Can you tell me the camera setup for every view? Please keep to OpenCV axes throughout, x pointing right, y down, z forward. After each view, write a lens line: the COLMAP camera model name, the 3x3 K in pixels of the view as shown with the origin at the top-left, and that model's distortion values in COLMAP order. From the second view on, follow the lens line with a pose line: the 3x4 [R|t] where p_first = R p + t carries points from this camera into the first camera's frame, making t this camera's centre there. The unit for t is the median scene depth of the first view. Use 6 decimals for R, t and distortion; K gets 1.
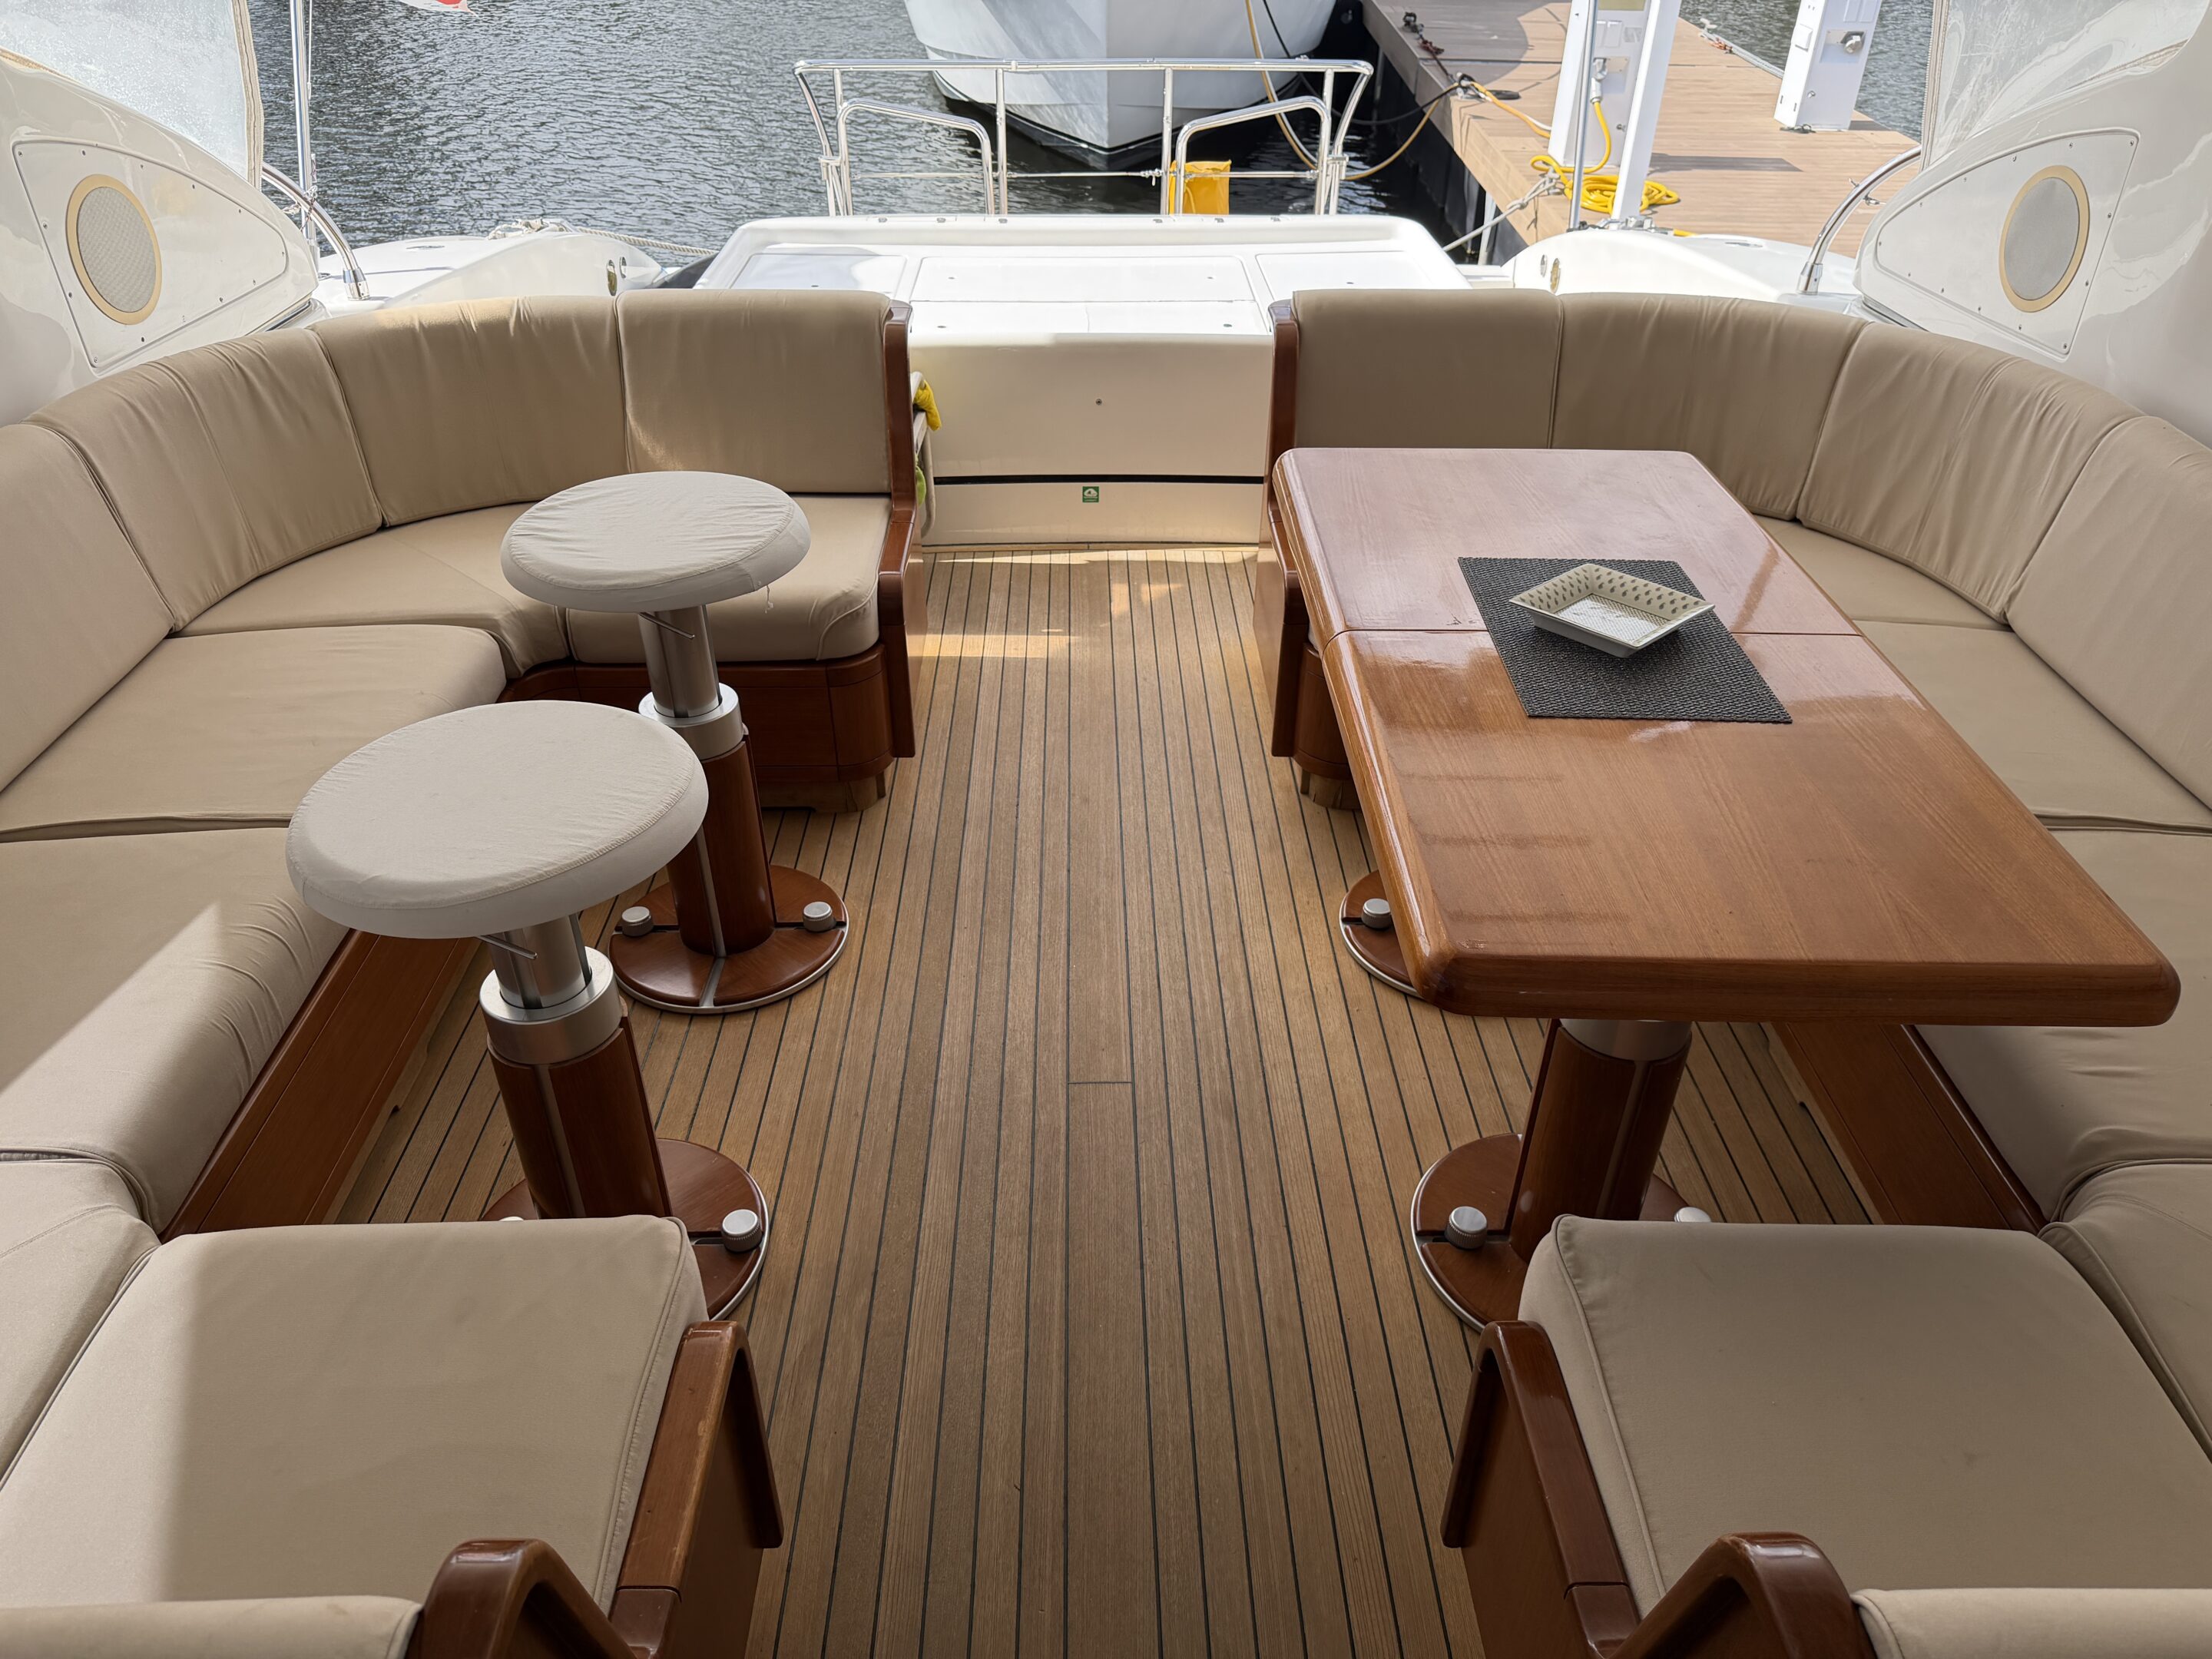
lens RADIAL K [[1566.4, 0, 1088.6], [0, 1566.4, 845.0], [0, 0, 1]] dist [0.063416, -0.081479]
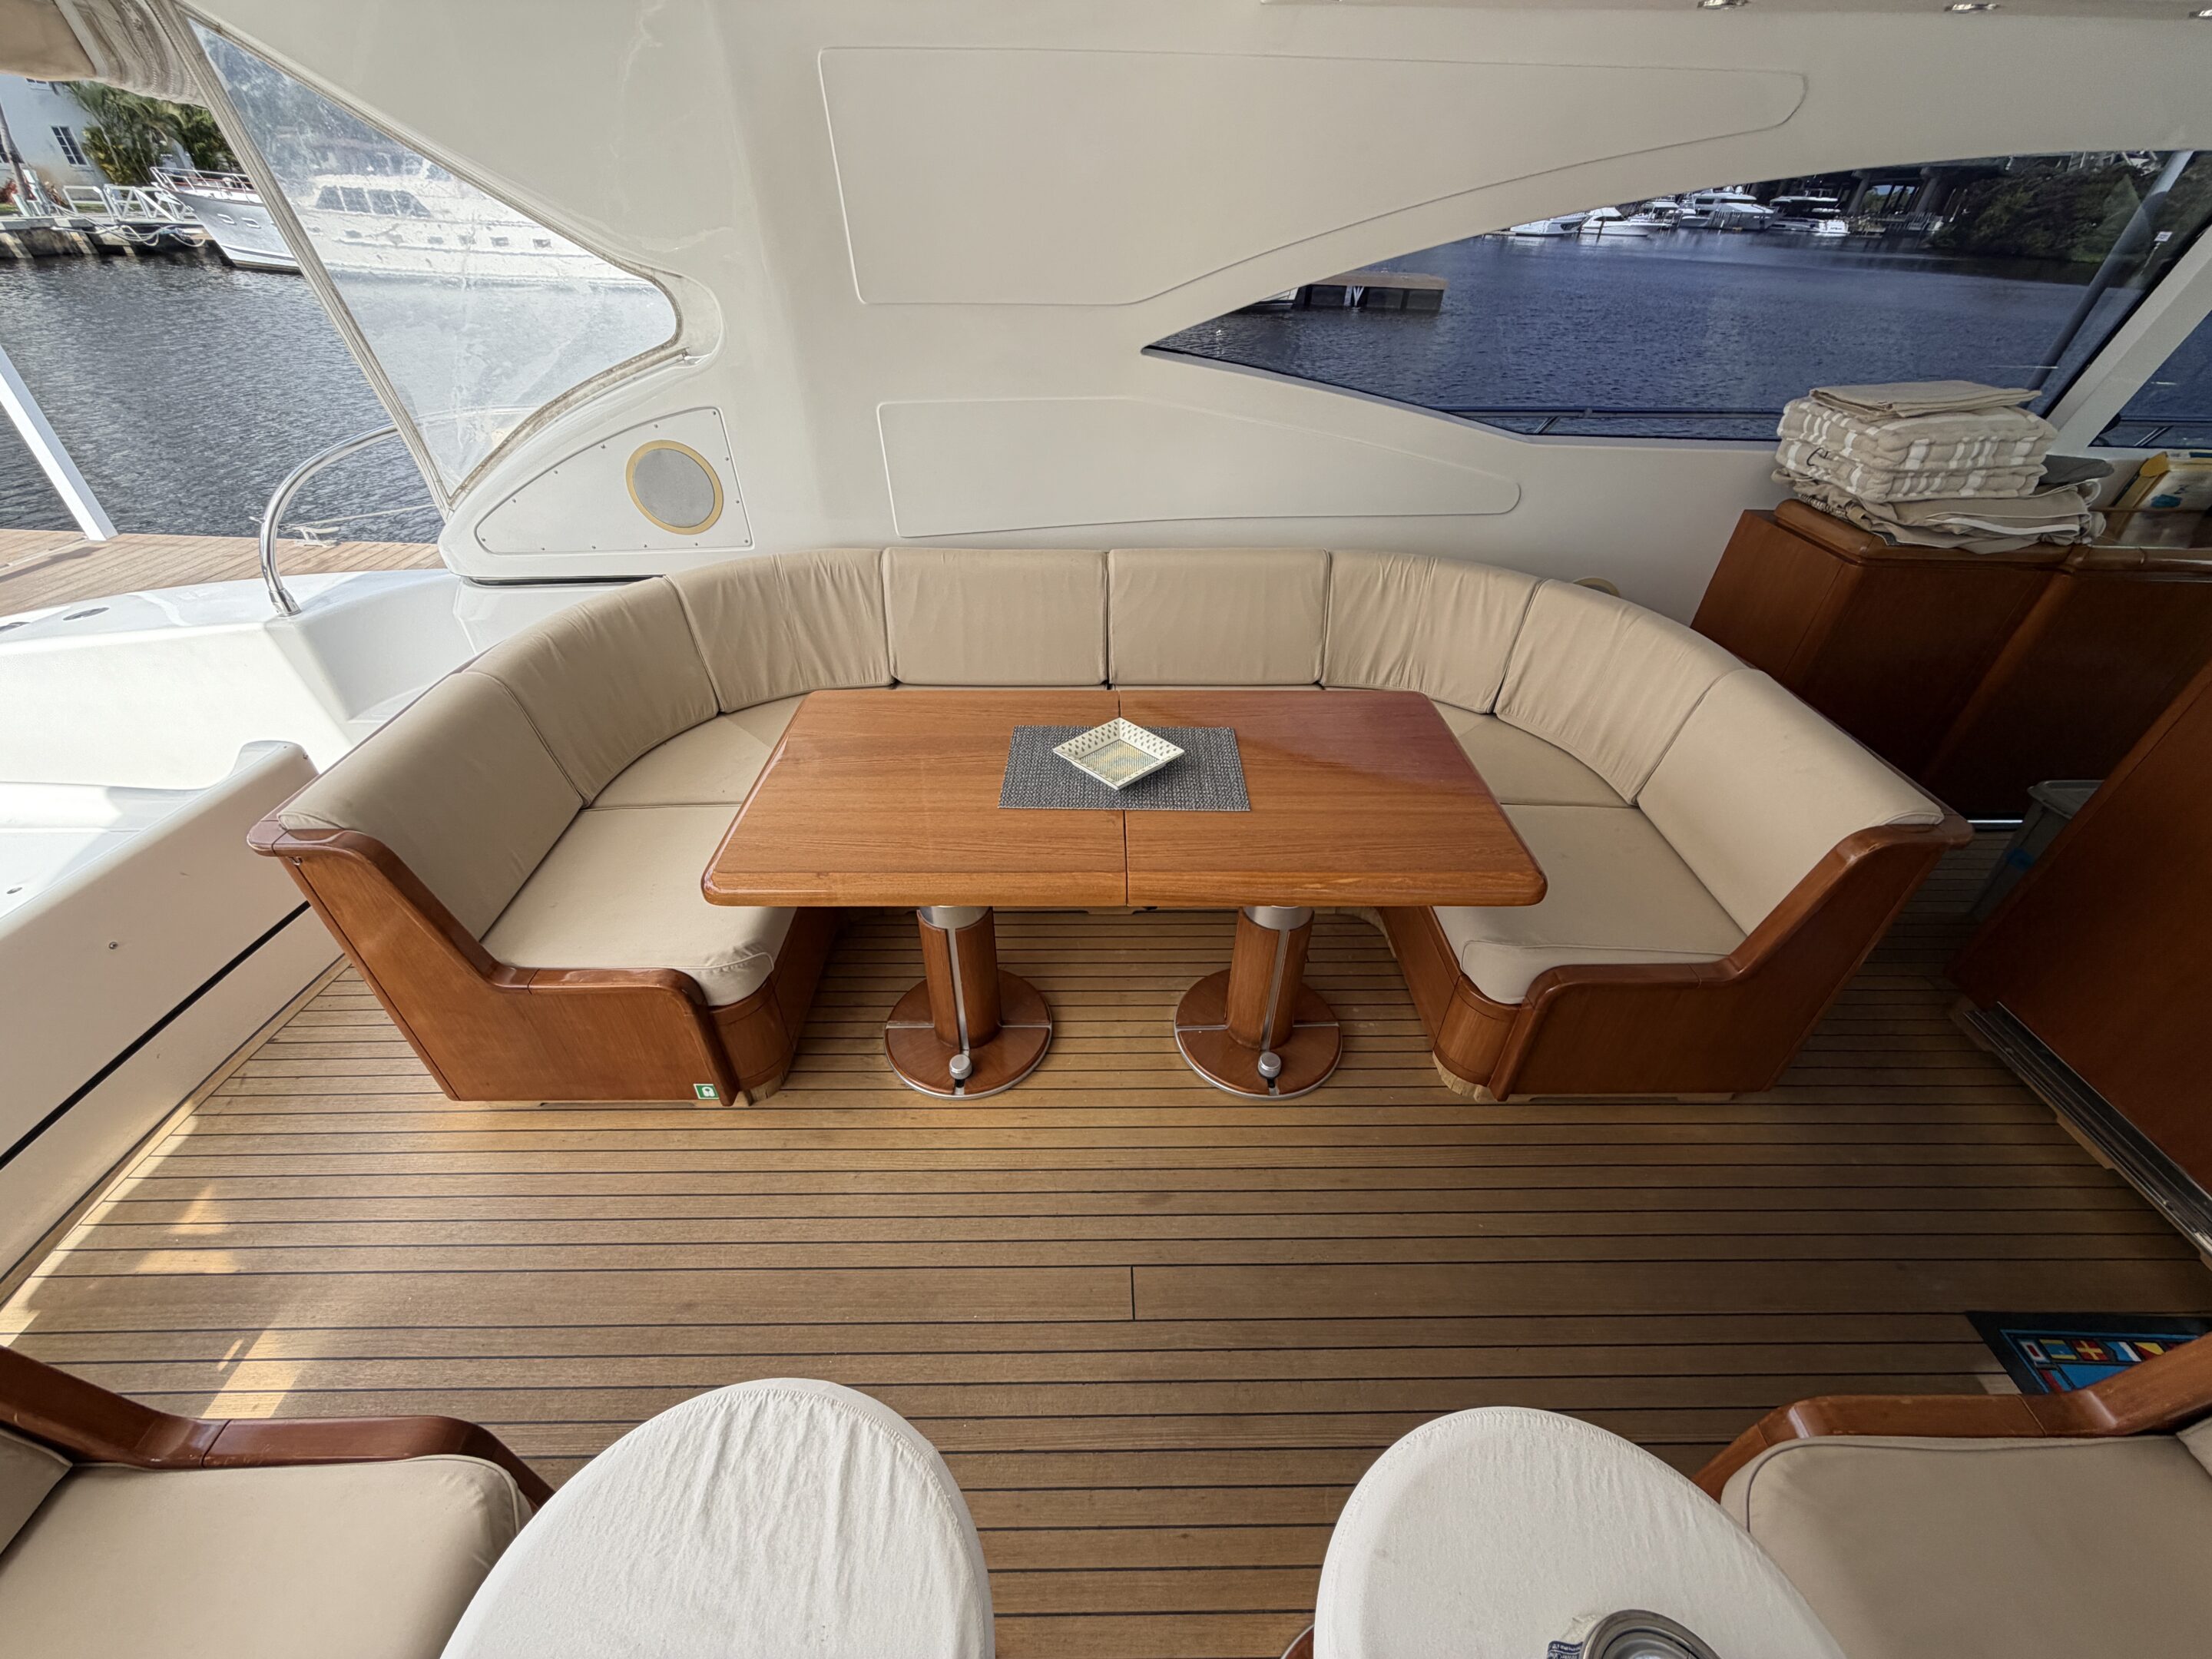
lens RADIAL K [[879.8, 0, 1104.7], [0, 879.8, 809.5], [0, 0, 1]] dist [-0.001672, 0.000102]
pose [[-0.005153, -0.585978, 0.810310, -0.264489], [0.540093, 0.680336, 0.495421, -0.369303], [-0.841590, 0.440196, 0.312977, 0.520269]]
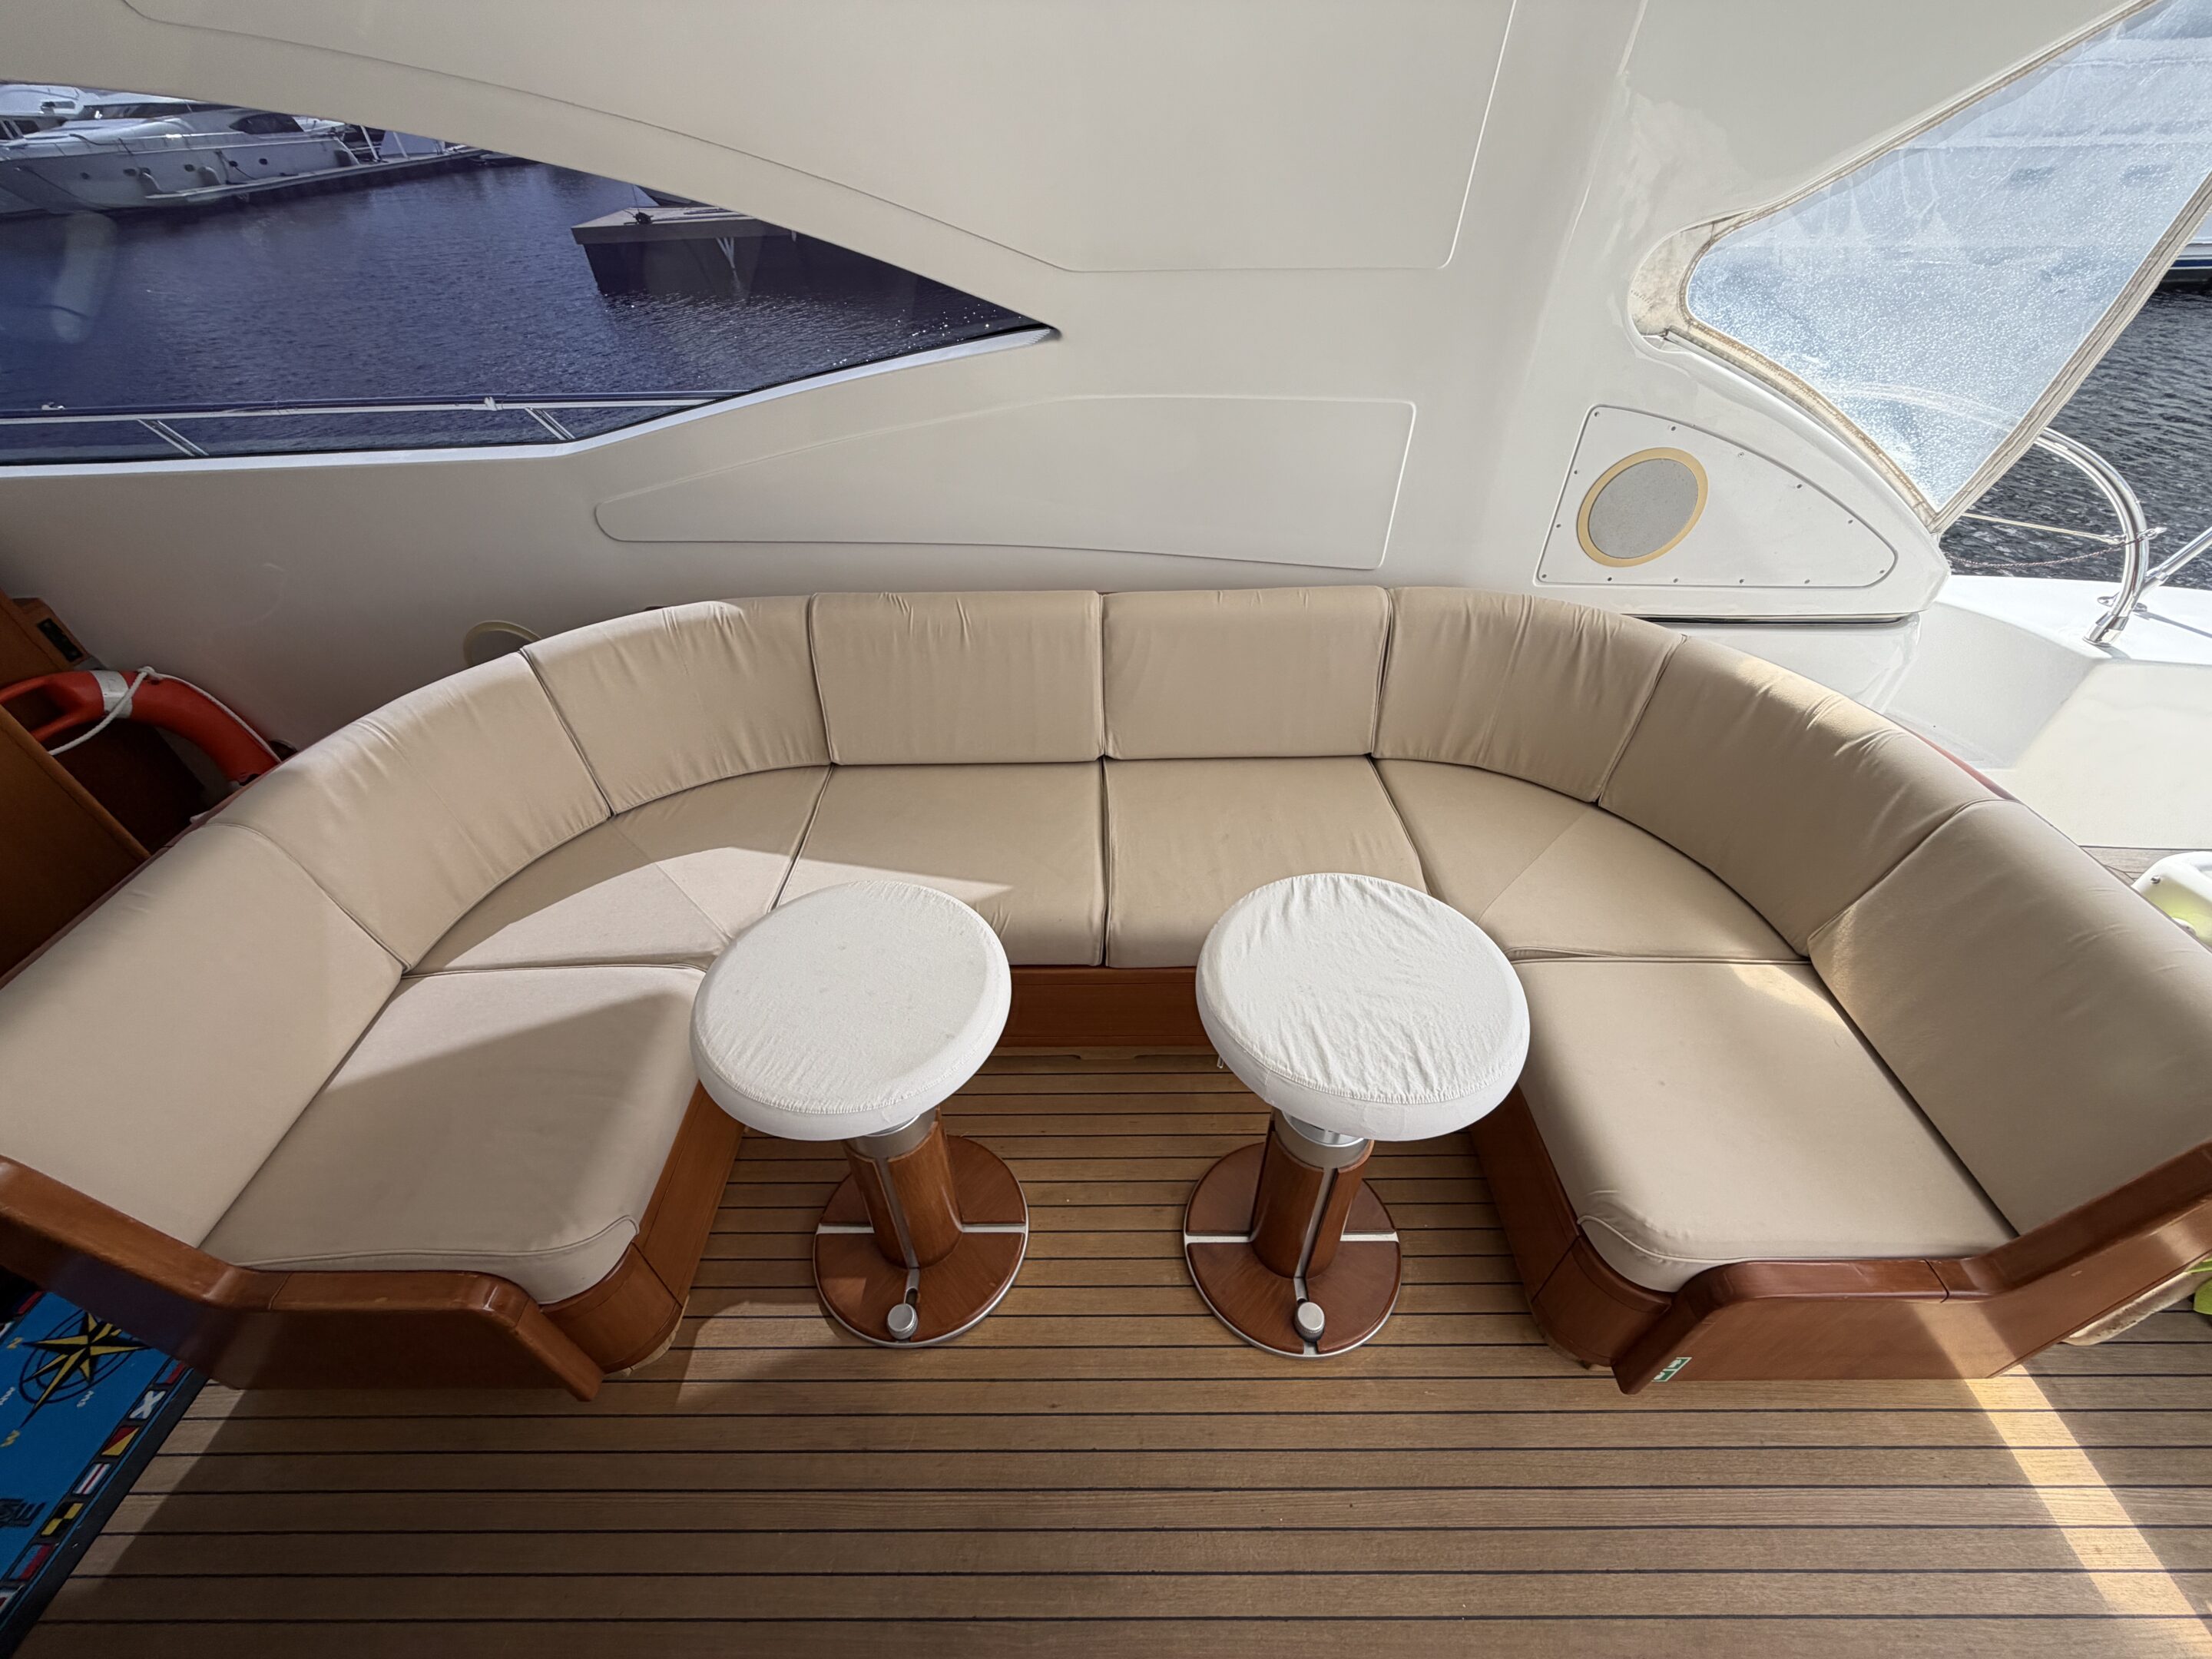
lens RADIAL K [[879.8, 0, 1100.2], [0, 879.8, 827.2], [0, 0, 1]] dist [-0.001672, 0.000102]
pose [[-0.011521, 0.648572, -0.761067, 0.048250], [-0.535365, 0.638837, 0.552514, -0.359375], [0.844542, 0.413814, 0.339862, 0.513349]]
